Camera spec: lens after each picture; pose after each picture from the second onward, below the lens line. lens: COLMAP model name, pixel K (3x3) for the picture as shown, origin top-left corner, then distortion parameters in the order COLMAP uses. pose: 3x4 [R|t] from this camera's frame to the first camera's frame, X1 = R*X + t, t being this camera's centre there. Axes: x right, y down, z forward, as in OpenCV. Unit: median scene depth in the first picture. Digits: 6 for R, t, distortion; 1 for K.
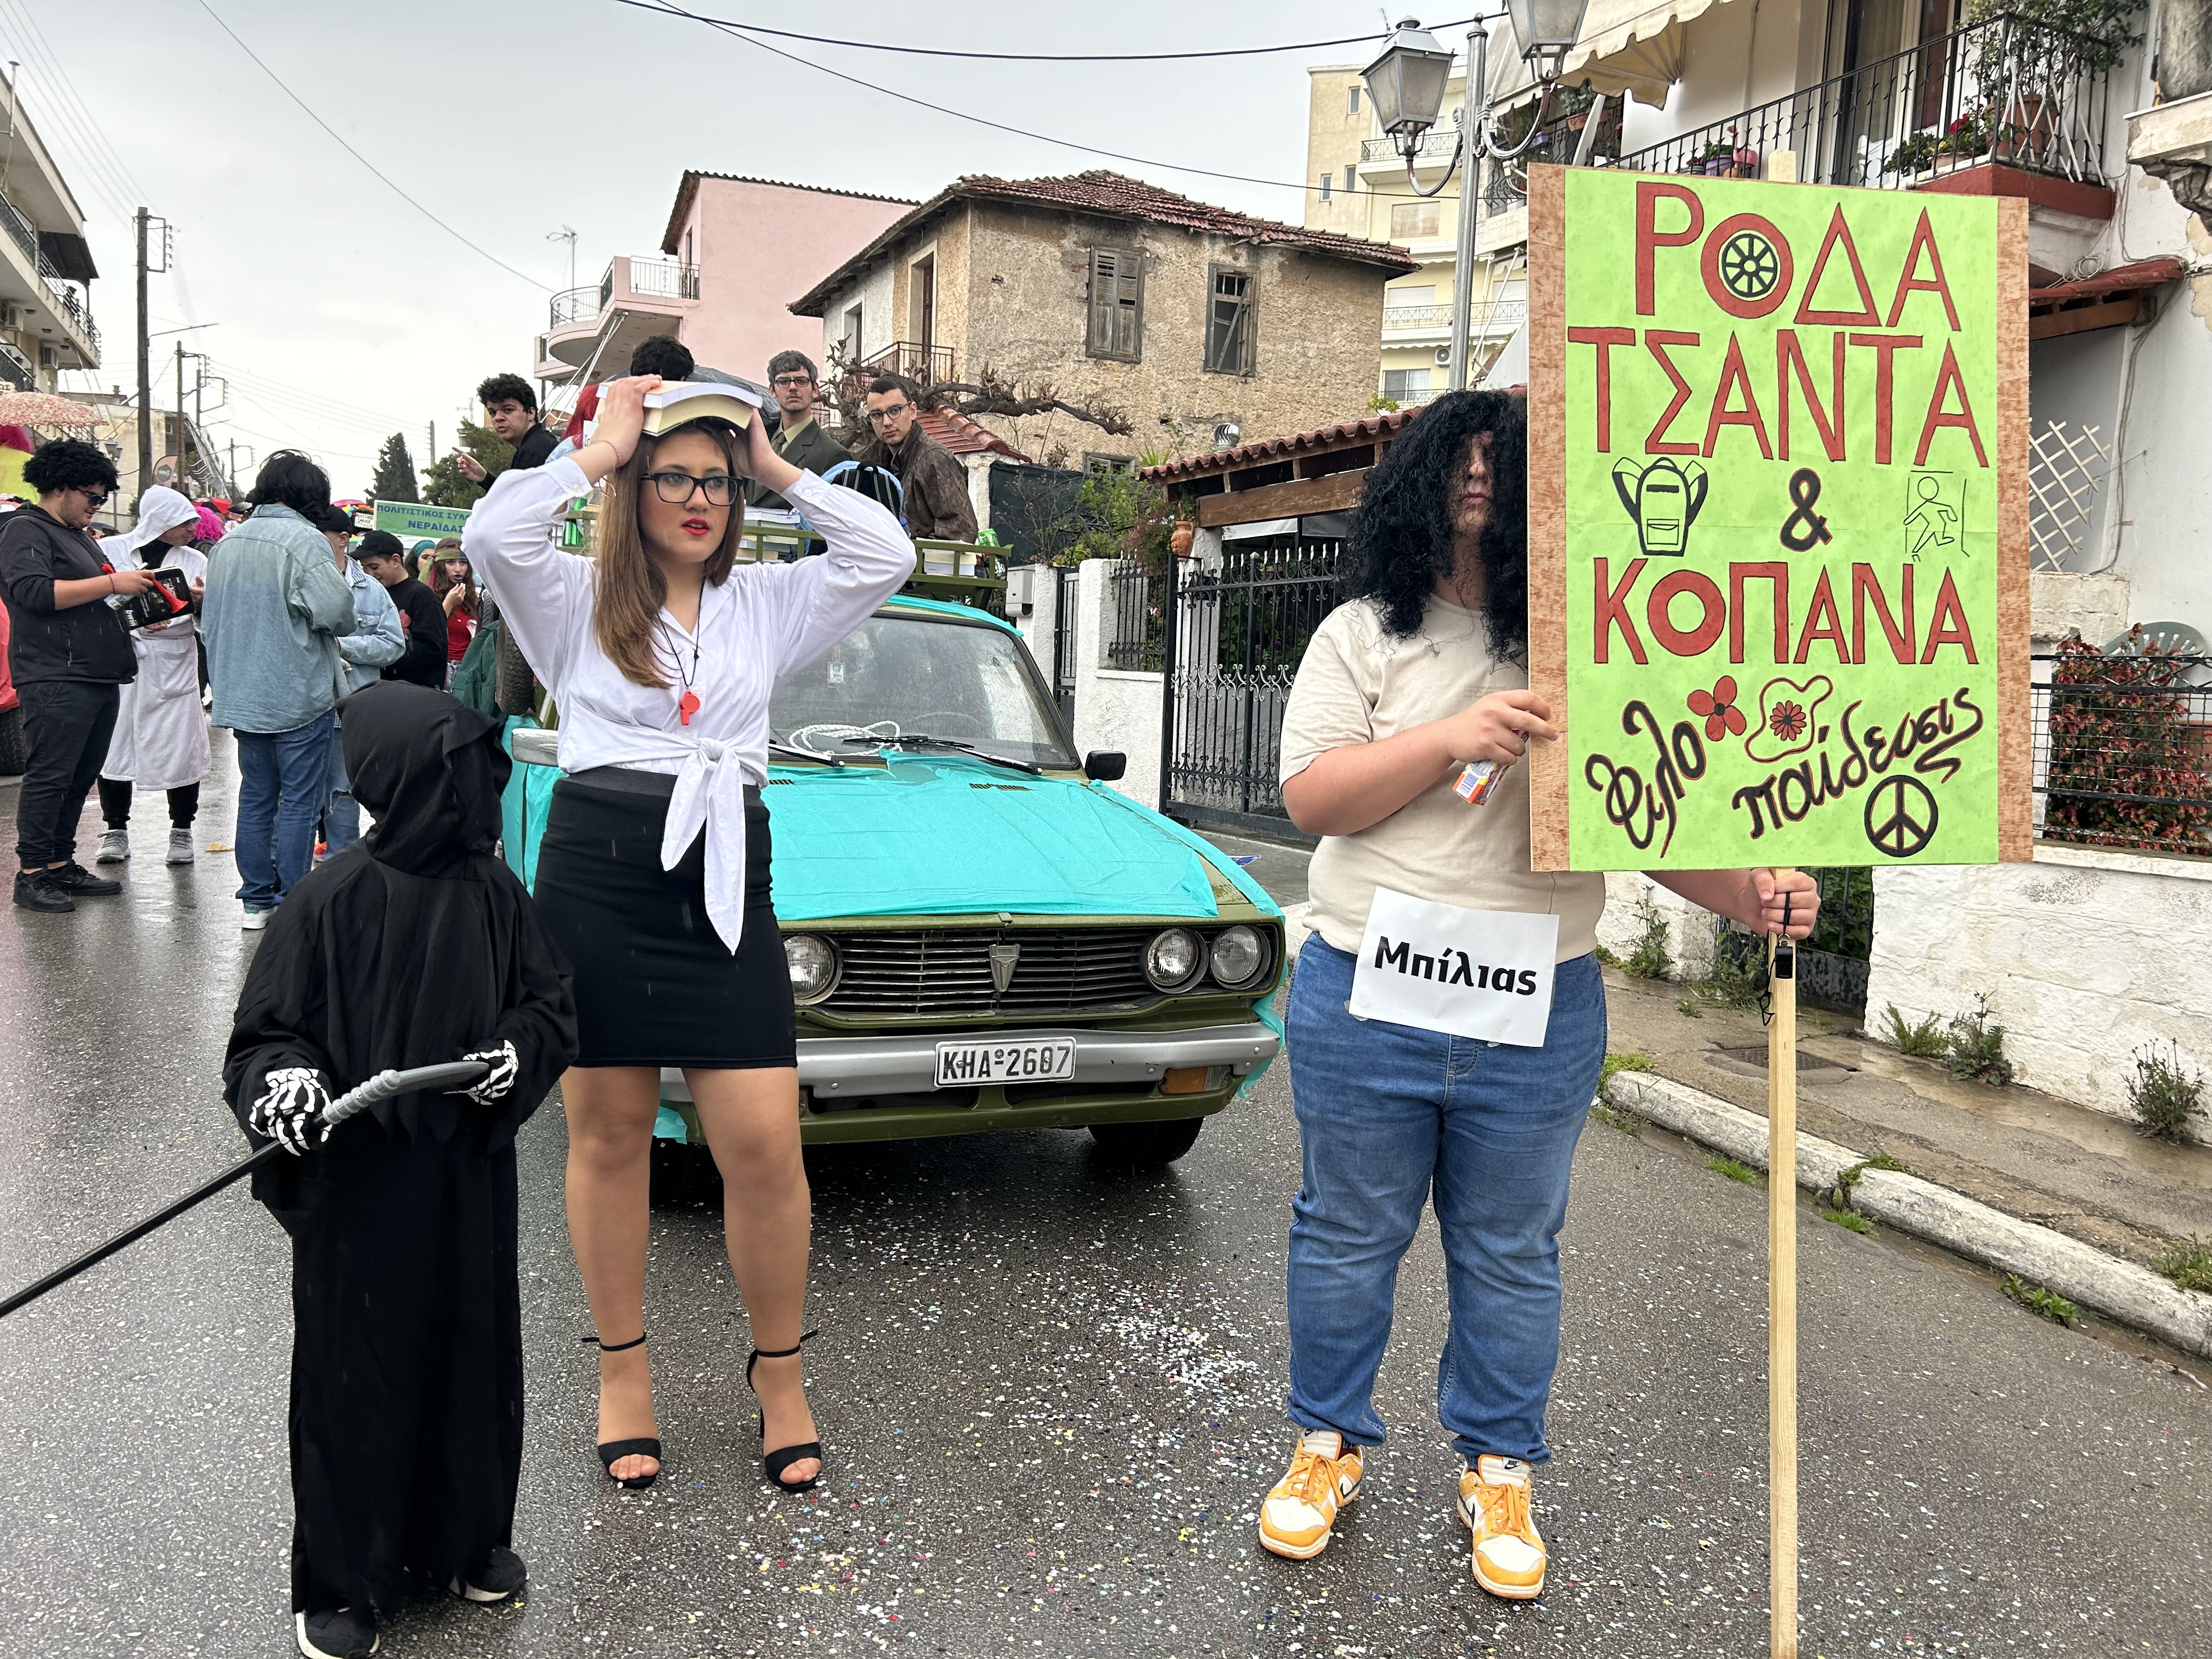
lens RADIAL K [[1672.0, 0, 1106.0], [0, 1672.0, 829.5], [0, 0, 1]] dist [0.031889, -0.006639]
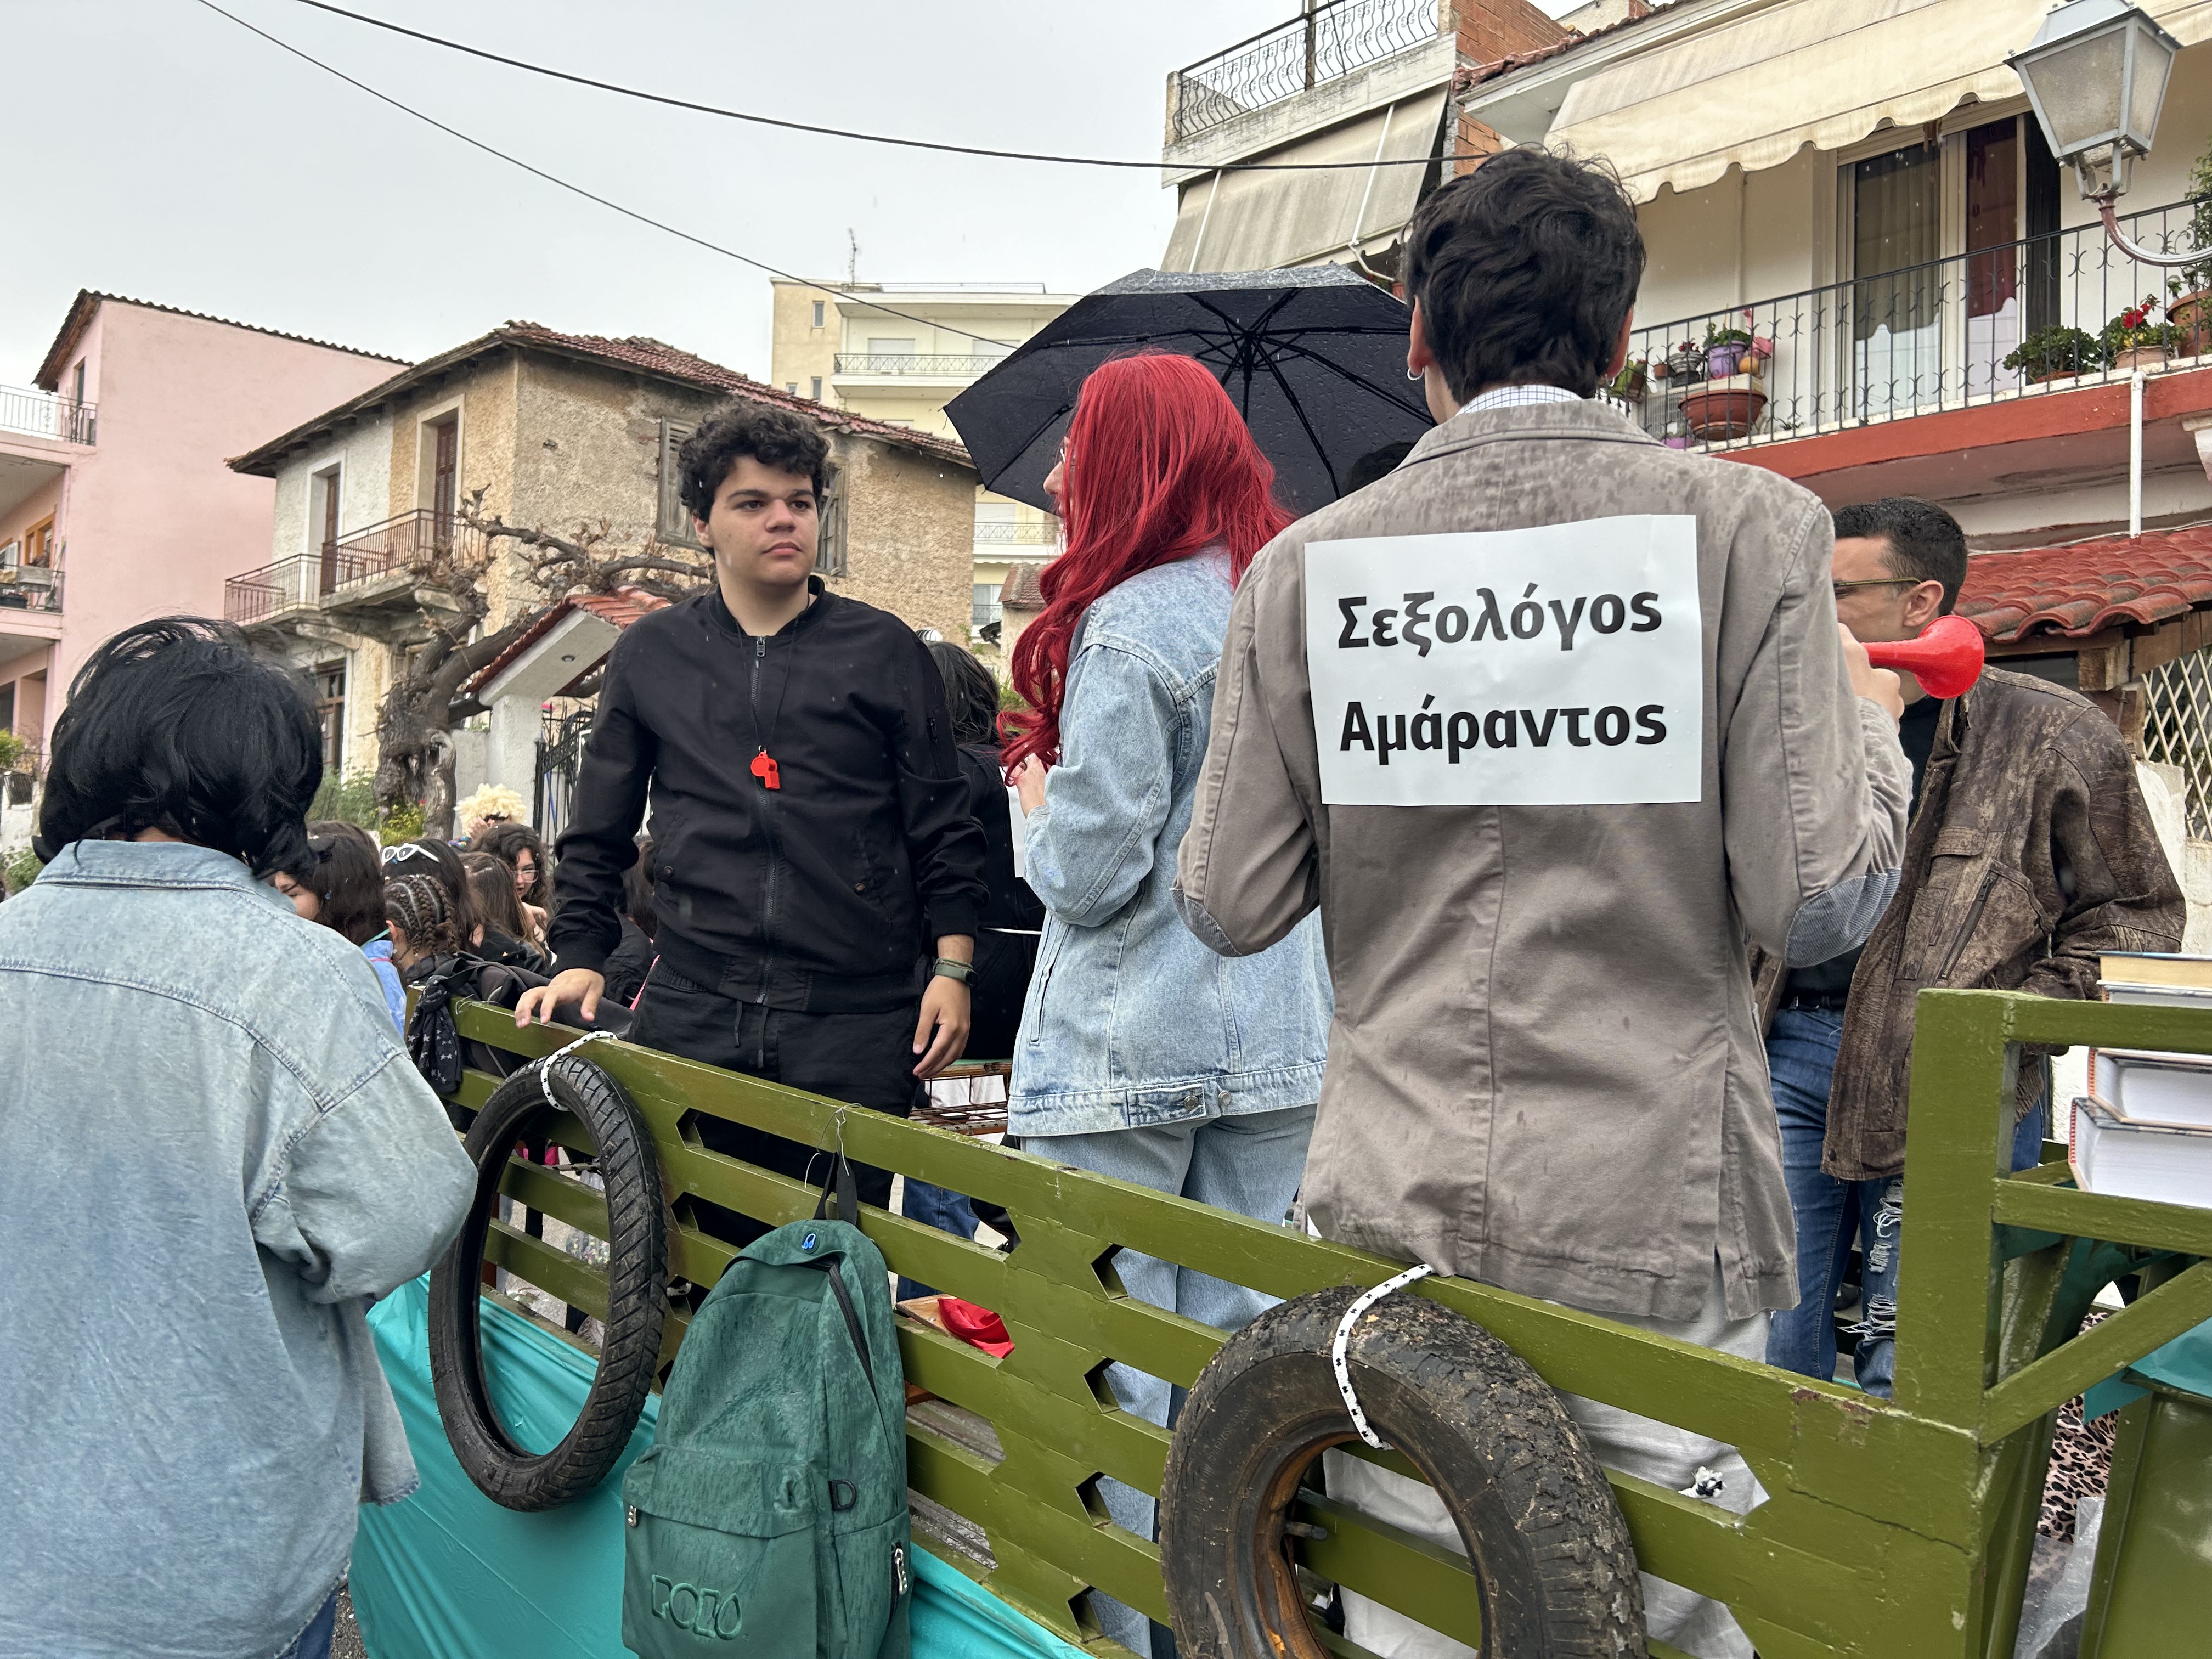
lens RADIAL K [[1673.5, 0, 1105.7], [0, 1673.5, 798.2], [0, 0, 1]] dist [-0.006869, -0.004292]
pose [[0.933317, 0.009616, 0.358924, -0.097436], [0.040956, 0.990265, -0.133030, -0.034600], [-0.356709, 0.138859, 0.923838, 0.161864]]
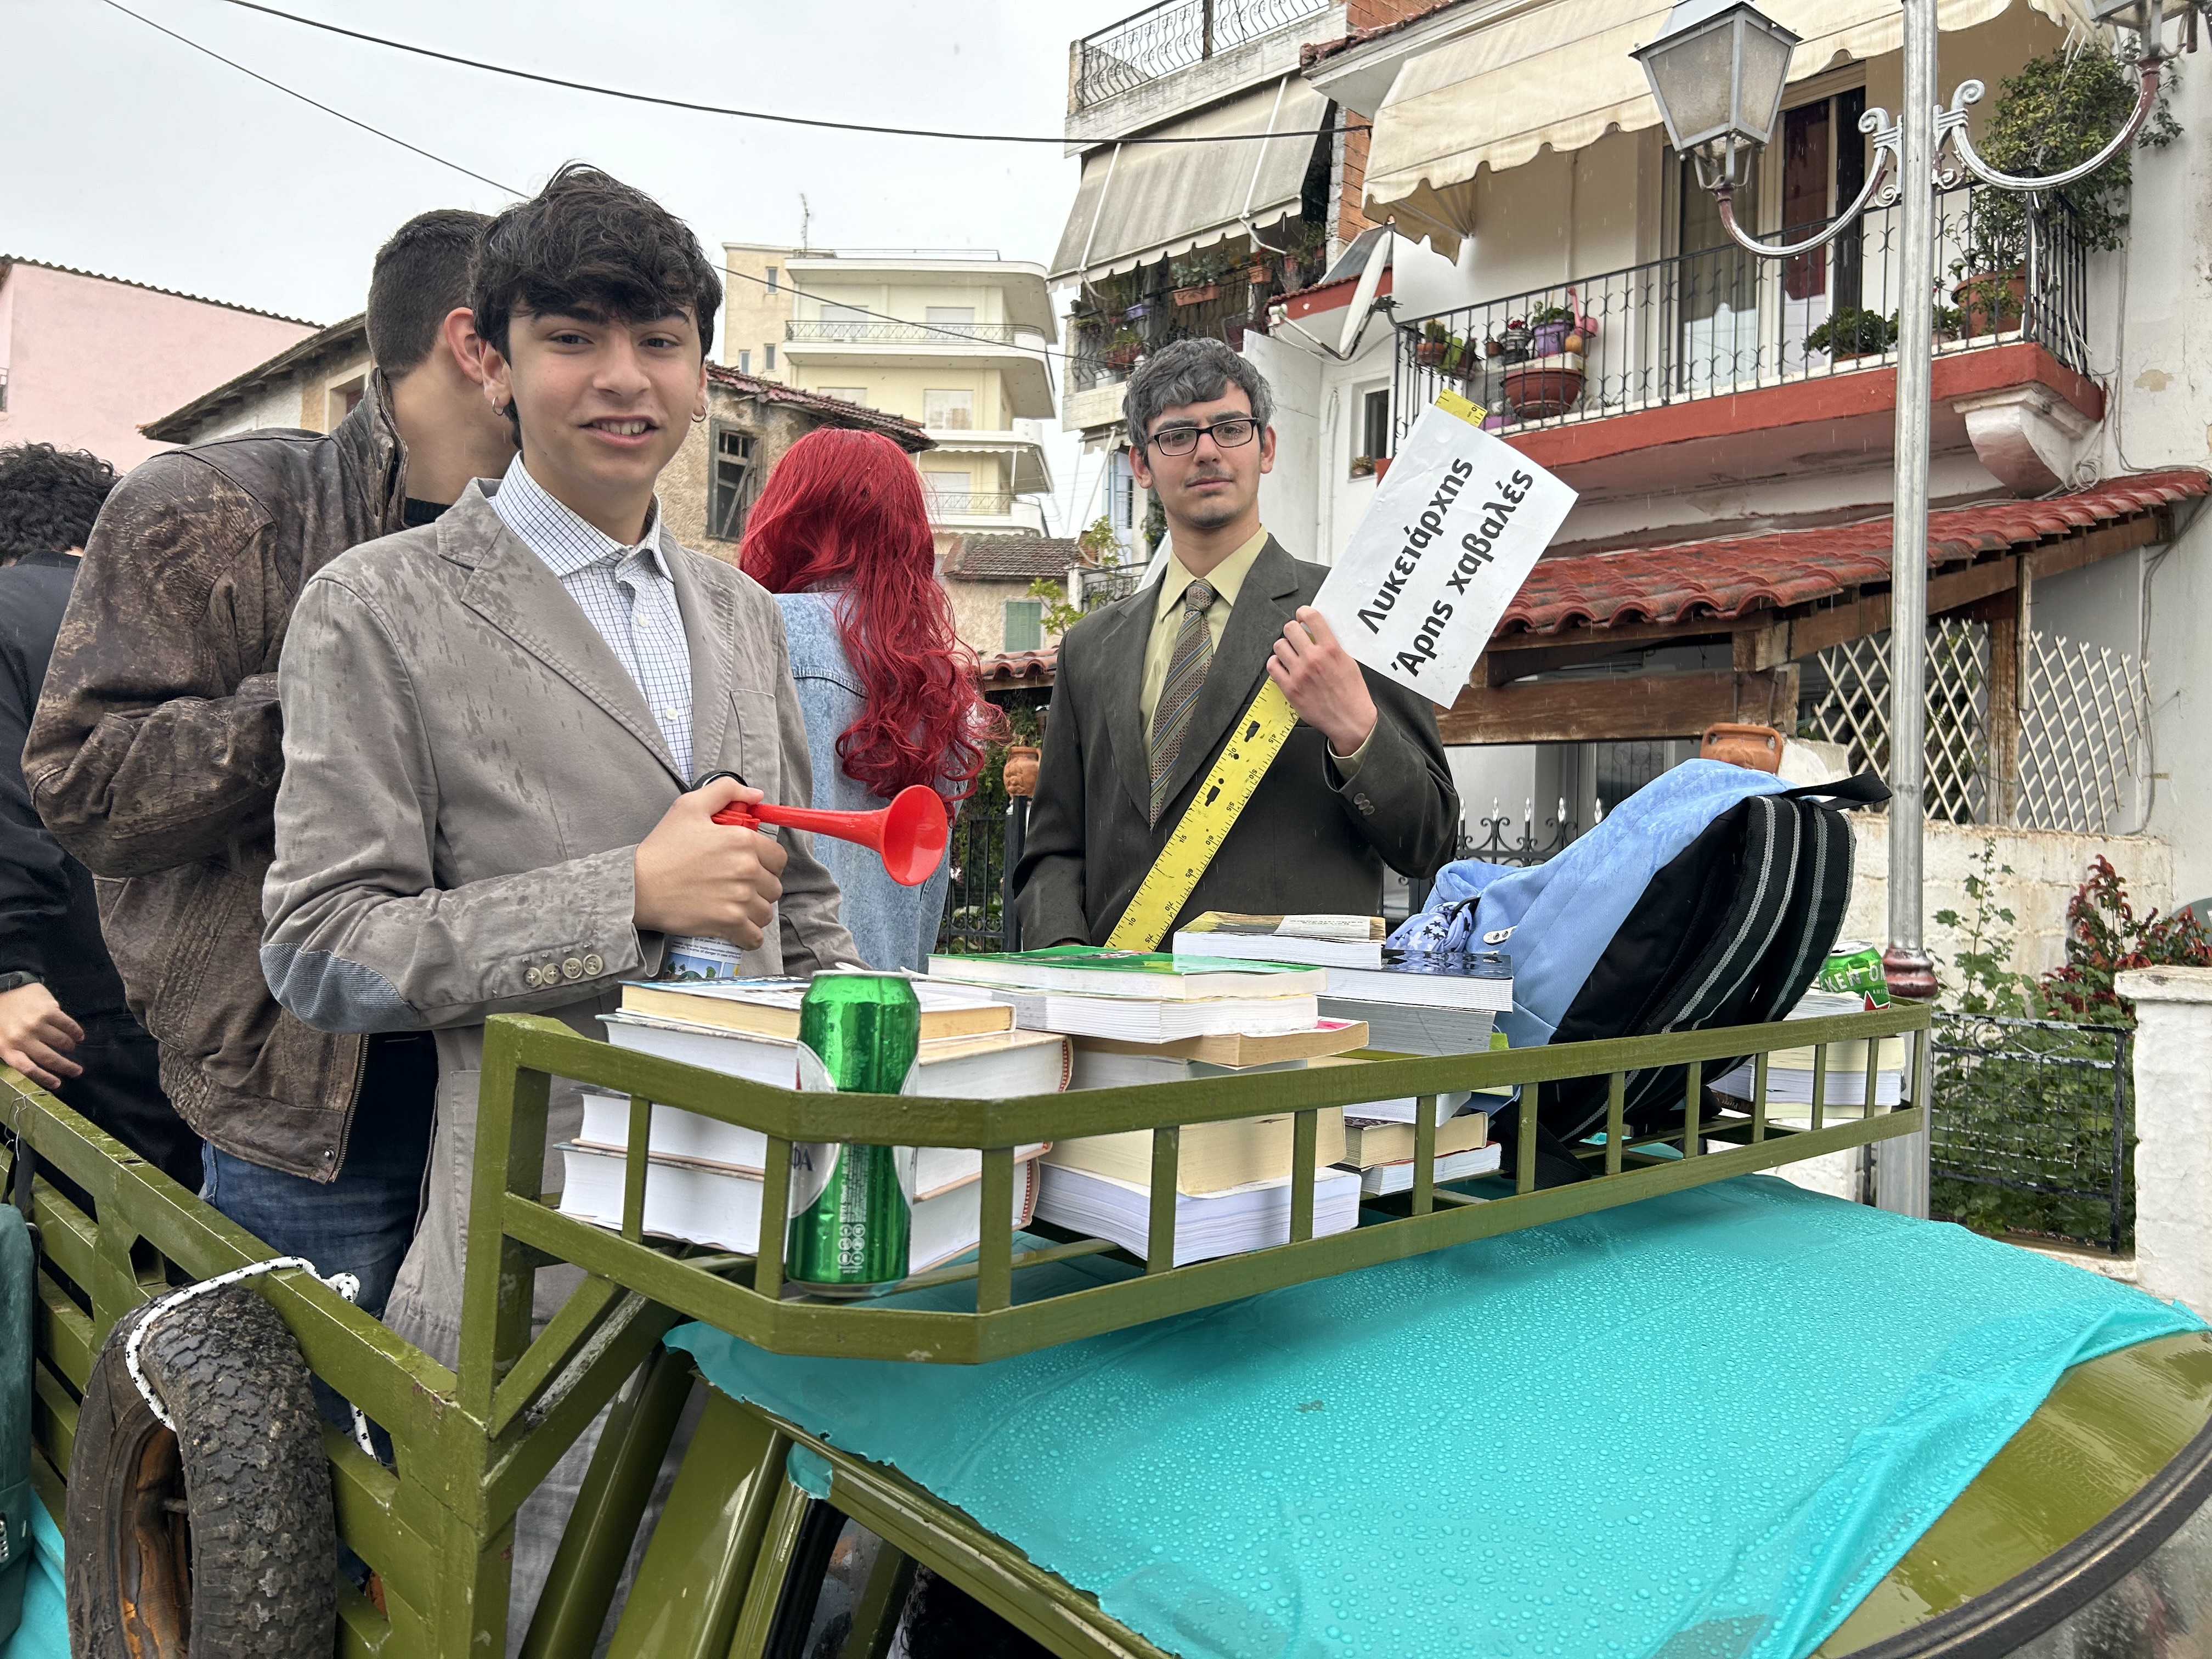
lens RADIAL K [[1640.7, 0, 1144.5], [0, 1640.7, 834.3], [0, 0, 1]] dist [0.005423, -0.027609]
pose [[0.920074, -0.009358, 0.391632, -0.067284], [0.047748, 0.994940, -0.088402, -0.034503], [-0.388823, 0.100036, 0.915865, 0.148289]]
